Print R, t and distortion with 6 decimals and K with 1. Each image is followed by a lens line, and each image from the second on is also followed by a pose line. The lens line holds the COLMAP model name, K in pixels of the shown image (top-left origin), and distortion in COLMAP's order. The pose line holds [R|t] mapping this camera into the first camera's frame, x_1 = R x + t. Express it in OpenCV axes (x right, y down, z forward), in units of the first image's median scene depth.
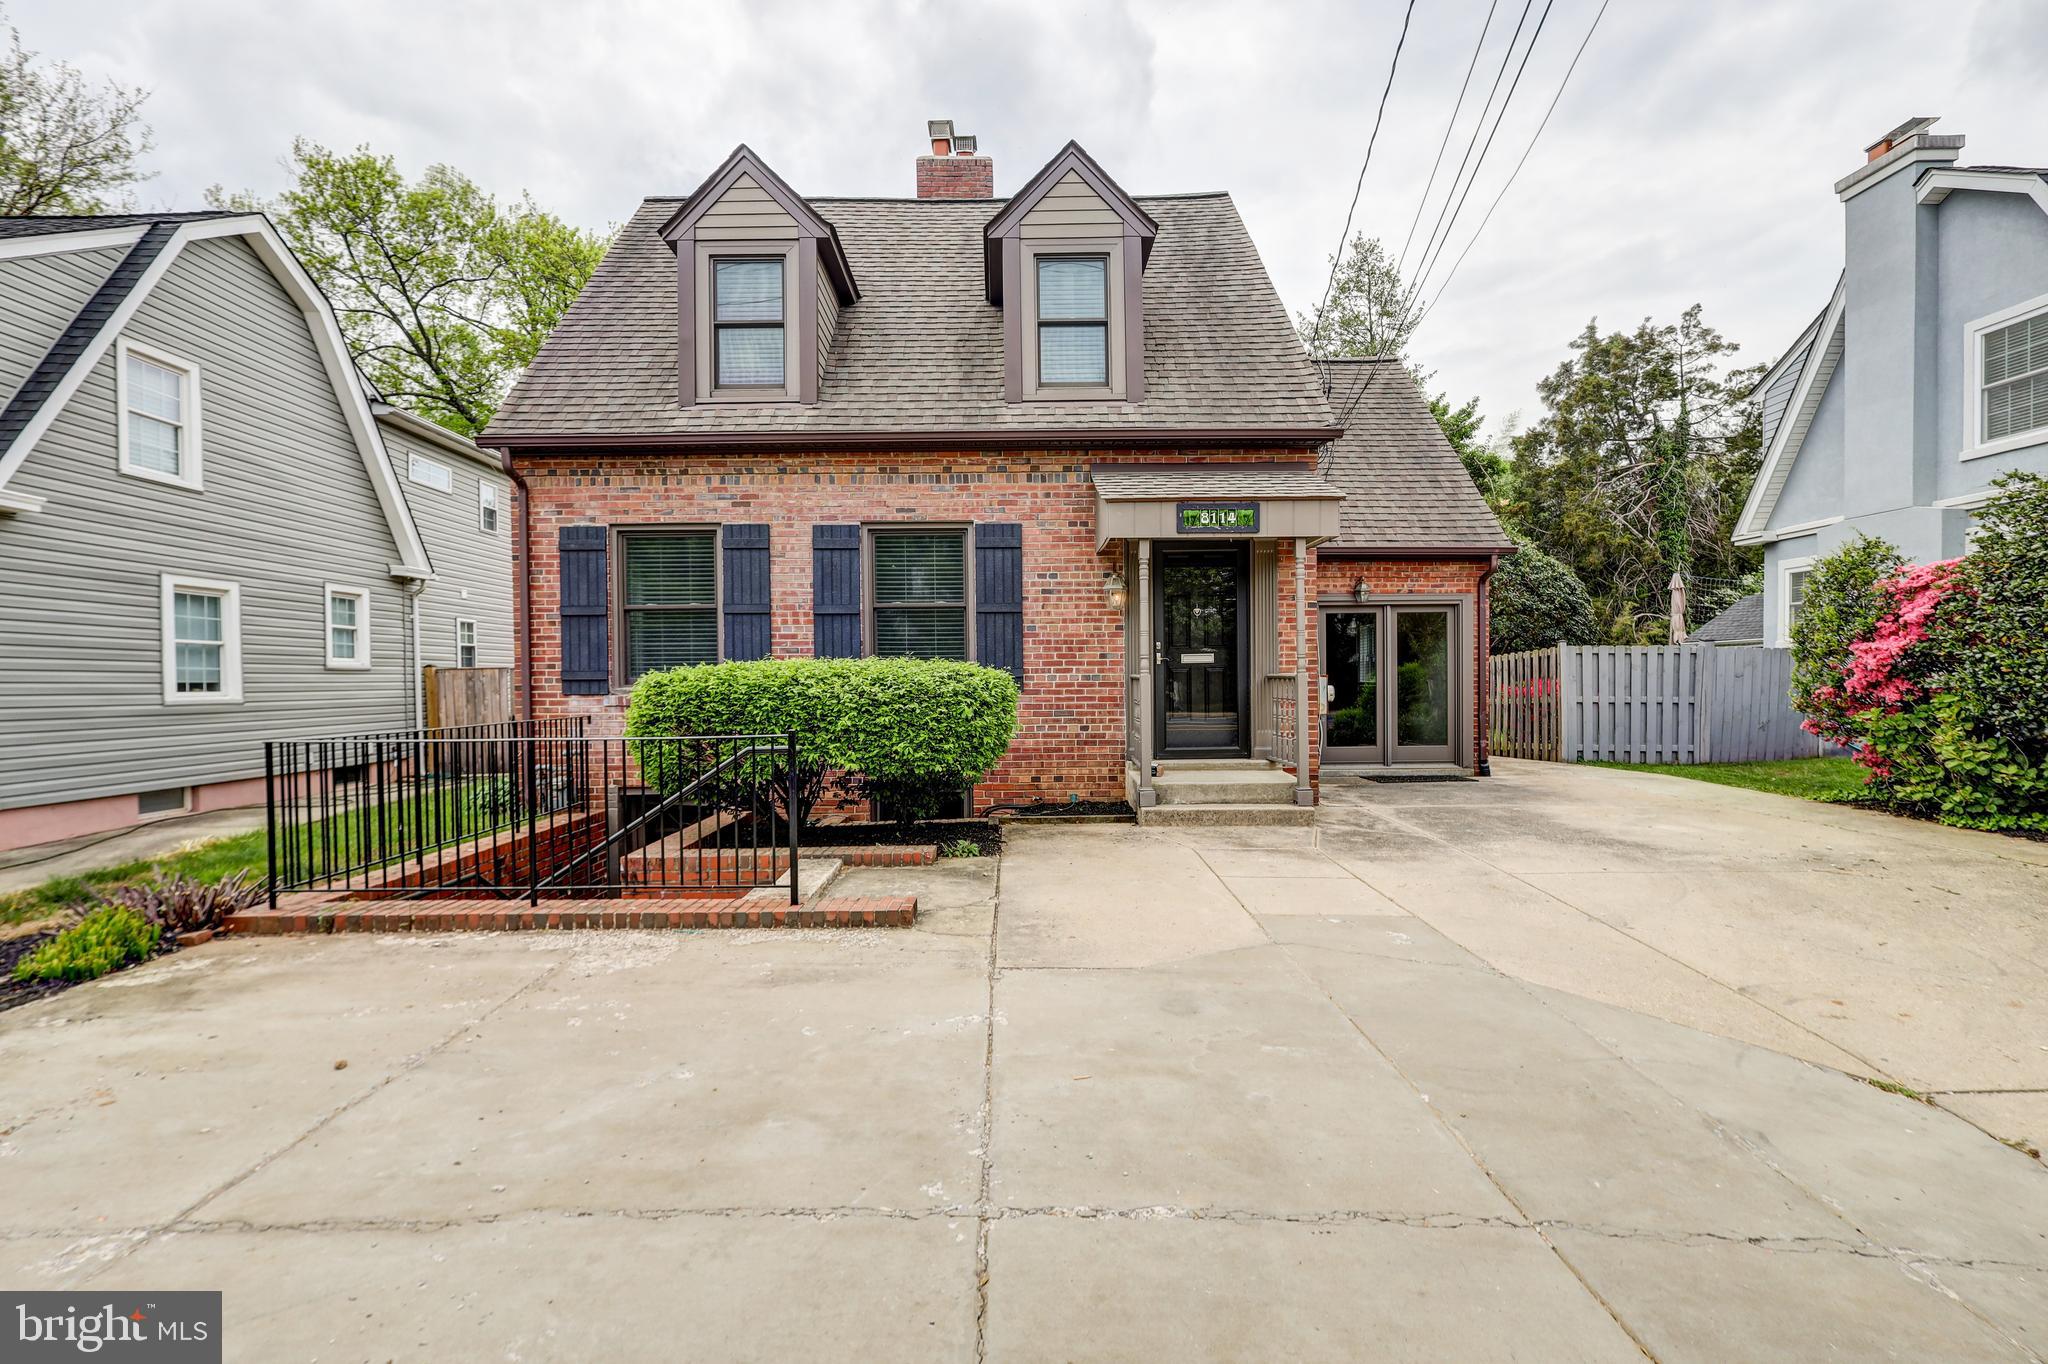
lens RADIAL K [[959.6, 0, 1027.0], [0, 959.6, 692.9], [0, 0, 1]] dist [-0.004604, -0.000641]
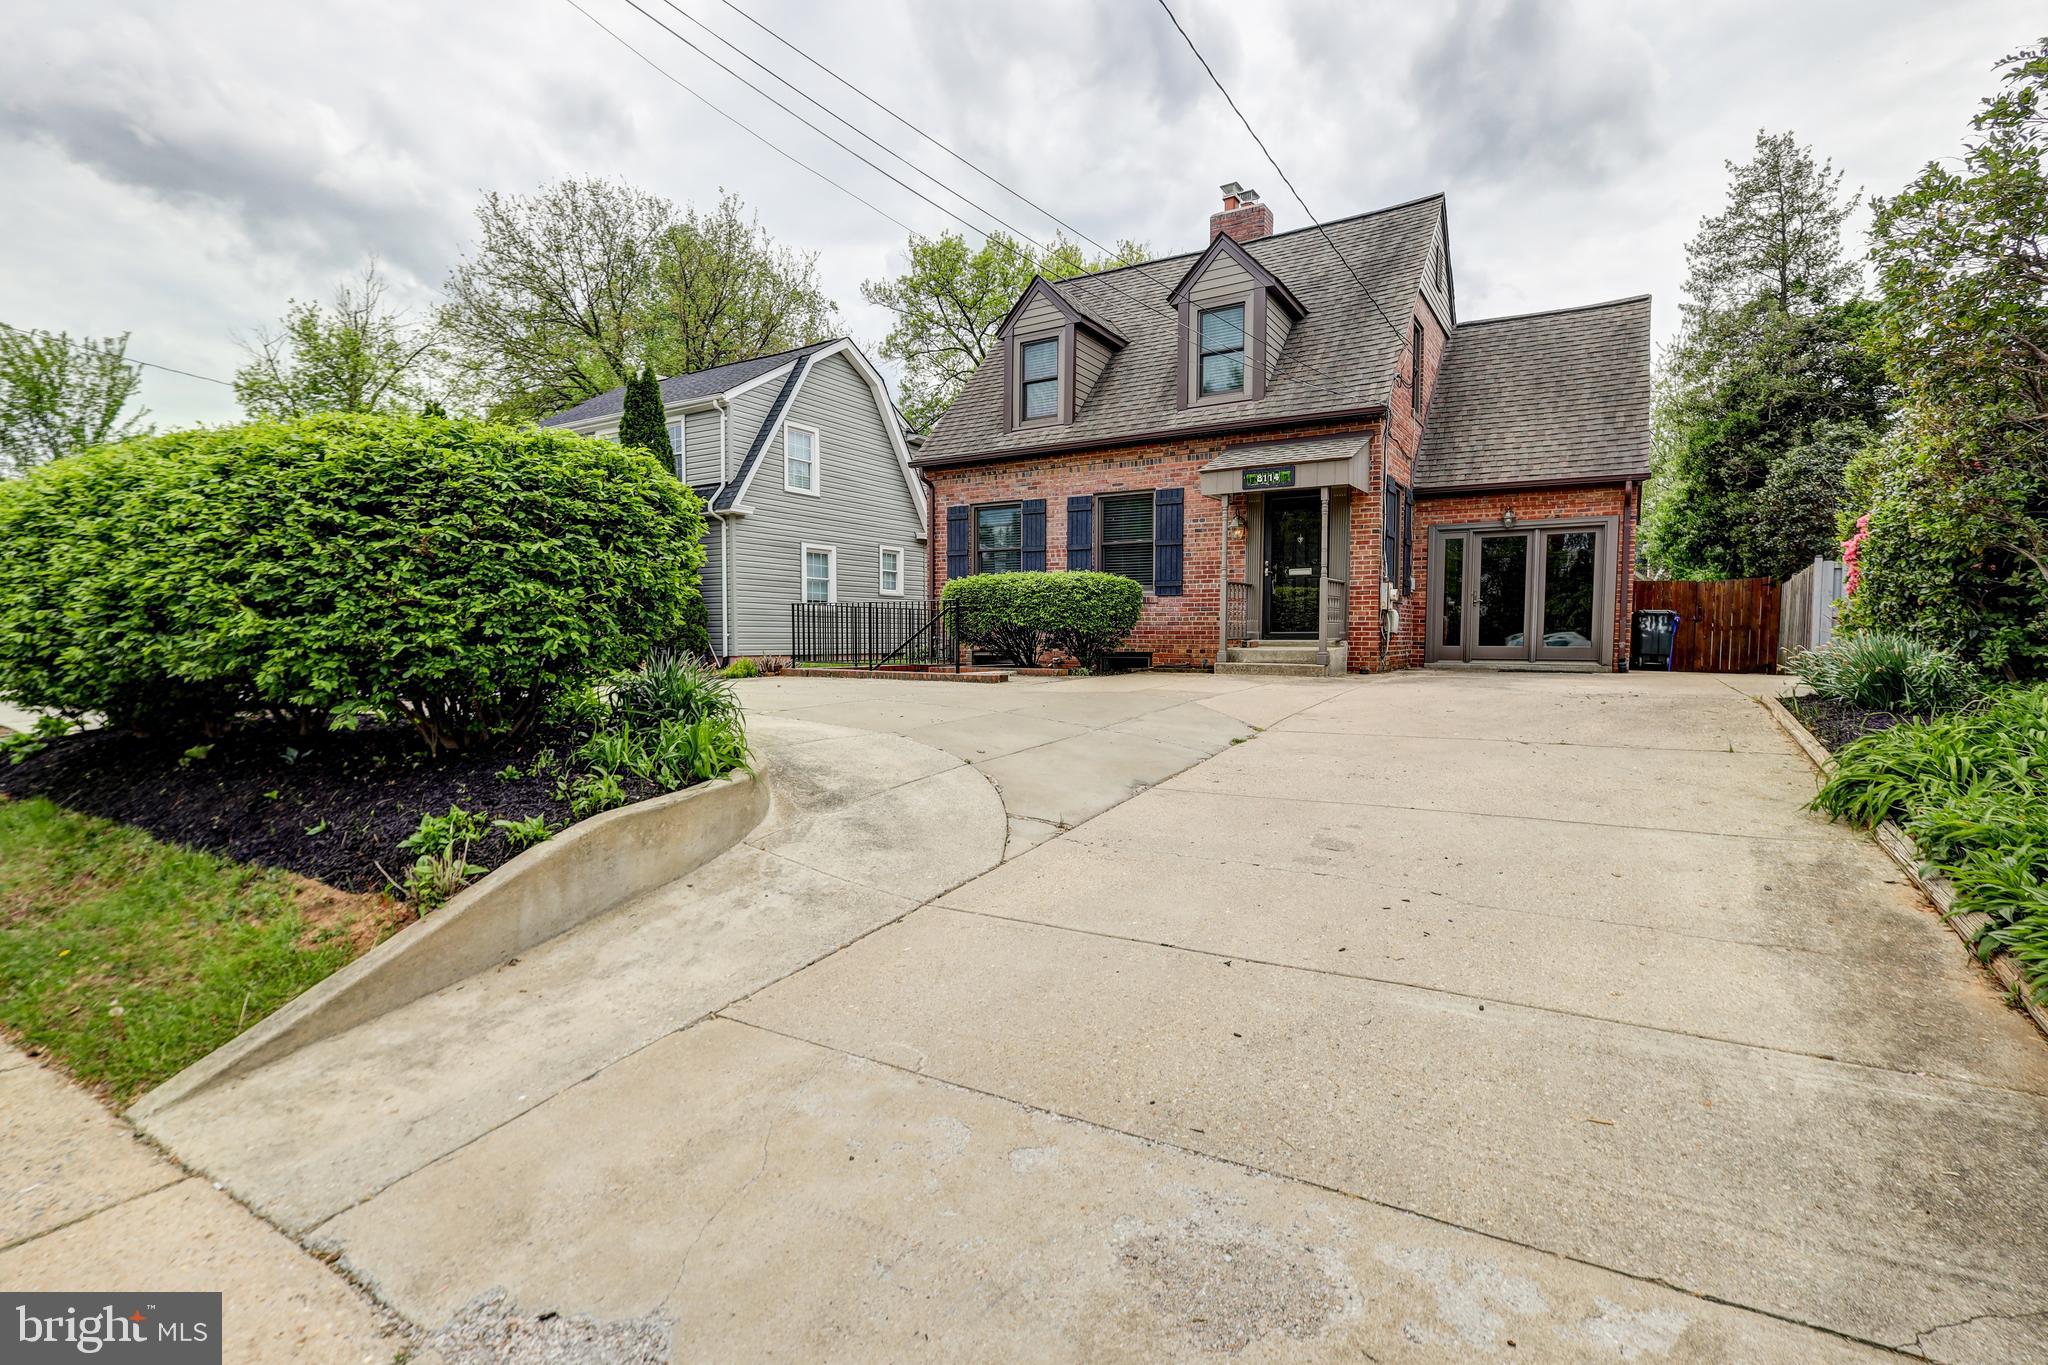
lens RADIAL K [[958.2, 0, 1020.1], [0, 958.2, 689.7], [0, 0, 1]] dist [-0.001581, -0.000185]
pose [[0.839583, 0.043579, -0.541480, 0.631475], [-0.019170, 0.998533, 0.050639, 0.079099], [0.542893, -0.032135, 0.839187, -0.471003]]
